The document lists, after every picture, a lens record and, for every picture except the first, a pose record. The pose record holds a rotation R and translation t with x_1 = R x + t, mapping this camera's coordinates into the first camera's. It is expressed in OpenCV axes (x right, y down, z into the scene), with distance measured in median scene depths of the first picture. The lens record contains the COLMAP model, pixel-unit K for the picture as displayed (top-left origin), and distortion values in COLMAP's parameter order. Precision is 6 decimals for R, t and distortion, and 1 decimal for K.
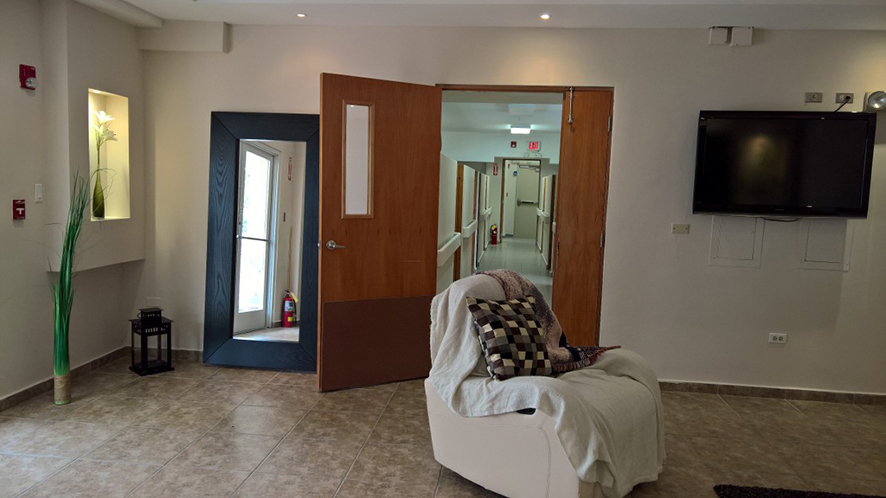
lens RADIAL K [[674.4, 0, 438.9], [0, 674.4, 245.1], [0, 0, 1]] dist [-0.007972, -0.010671]
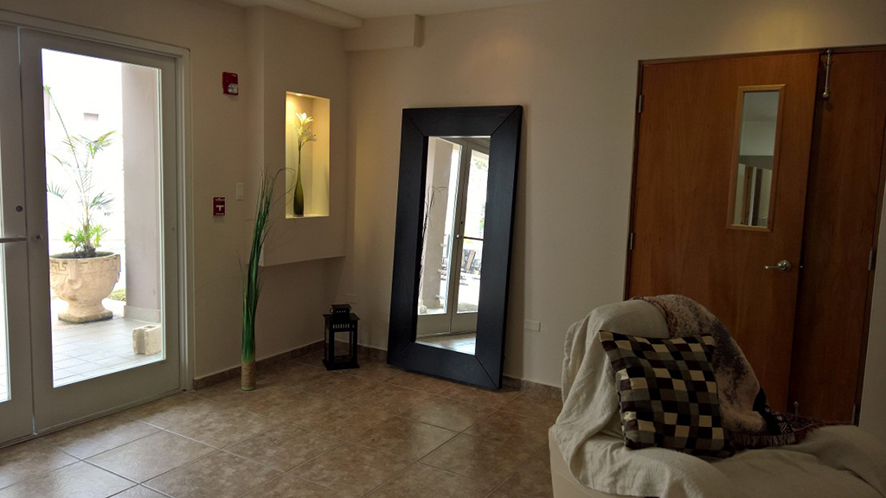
lens RADIAL K [[651.8, 0, 441.8], [0, 651.8, 246.3], [0, 0, 1]] dist [0.016105, -0.026684]
pose [[0.896194, 0.040845, -0.441778, 0.166943], [-0.038387, 0.999158, 0.014506, -0.017703], [0.441998, 0.003958, 0.897007, 0.212531]]
